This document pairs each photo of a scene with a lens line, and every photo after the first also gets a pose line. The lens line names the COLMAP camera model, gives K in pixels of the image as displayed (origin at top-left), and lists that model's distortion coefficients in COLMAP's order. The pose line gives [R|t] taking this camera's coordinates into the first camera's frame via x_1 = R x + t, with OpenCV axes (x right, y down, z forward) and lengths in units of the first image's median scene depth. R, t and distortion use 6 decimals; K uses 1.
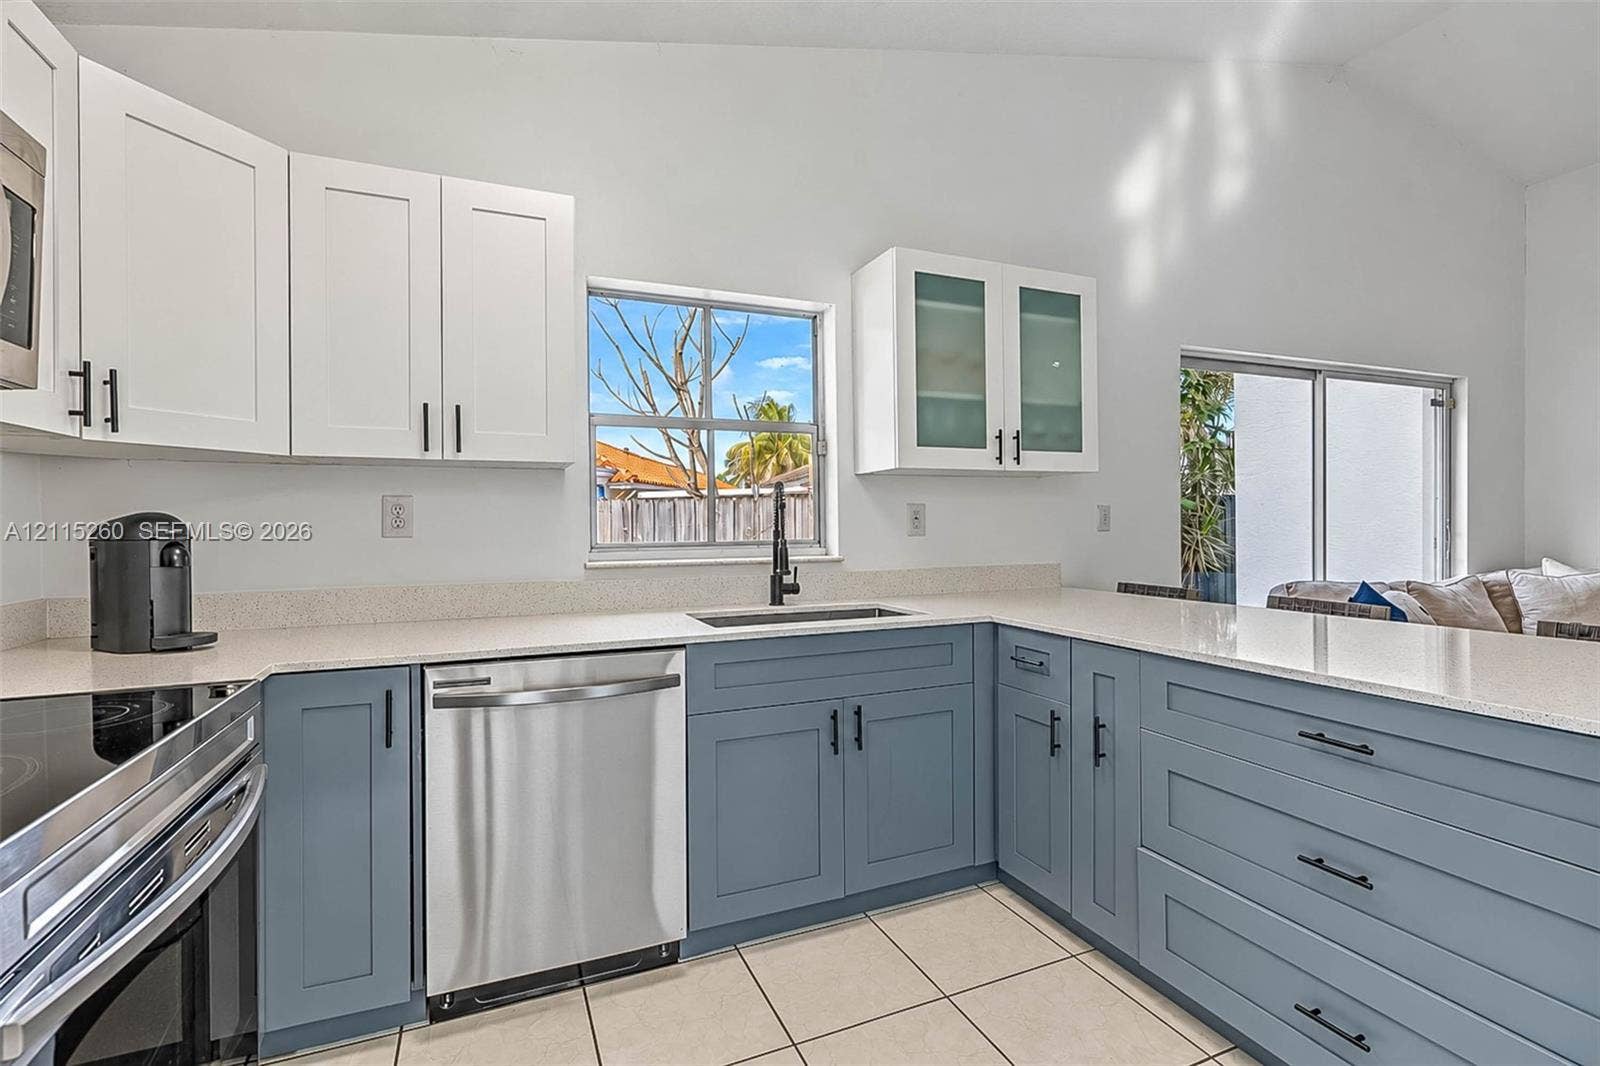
lens RADIAL K [[740.3, 0, 811.7], [0, 740.3, 526.3], [0, 0, 1]] dist [-0.010852, 0.003055]
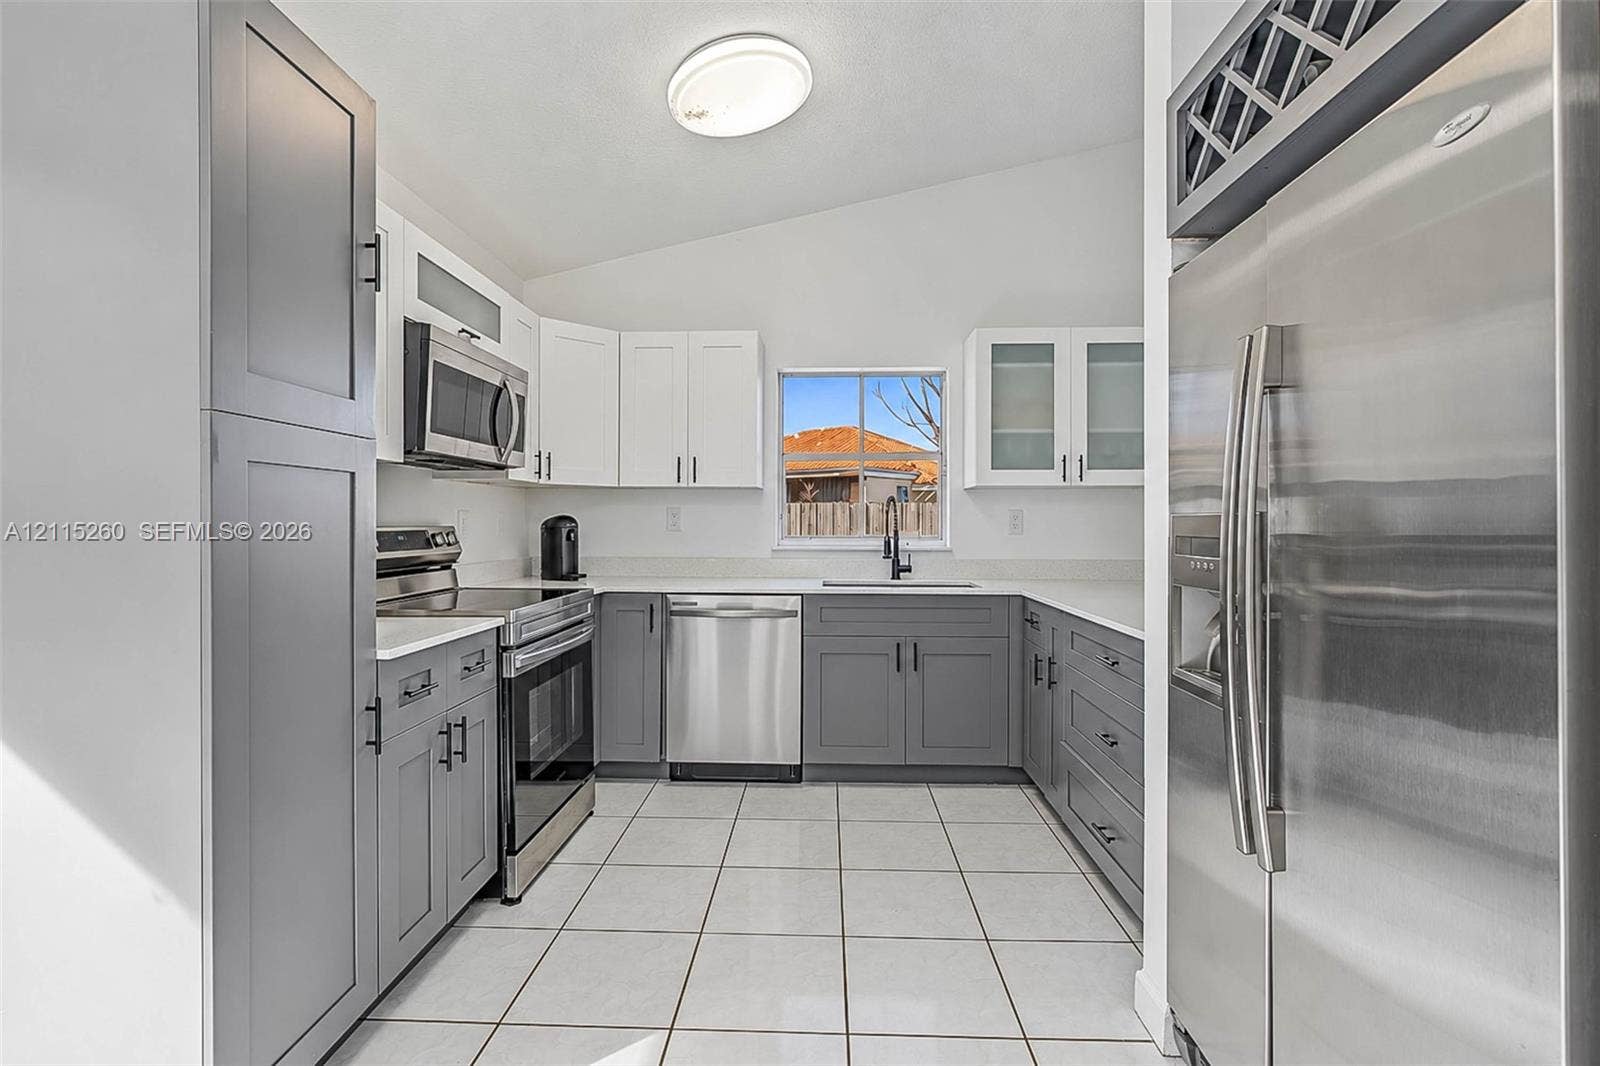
lens RADIAL K [[740.3, 0, 795.0], [0, 740.3, 522.5], [0, 0, 1]] dist [-0.010852, 0.003055]
pose [[0.898561, 0.011813, -0.438690, 0.515433], [-0.013127, 0.999914, 0.000038, -0.005202], [0.438652, 0.005724, 0.898639, -0.502964]]
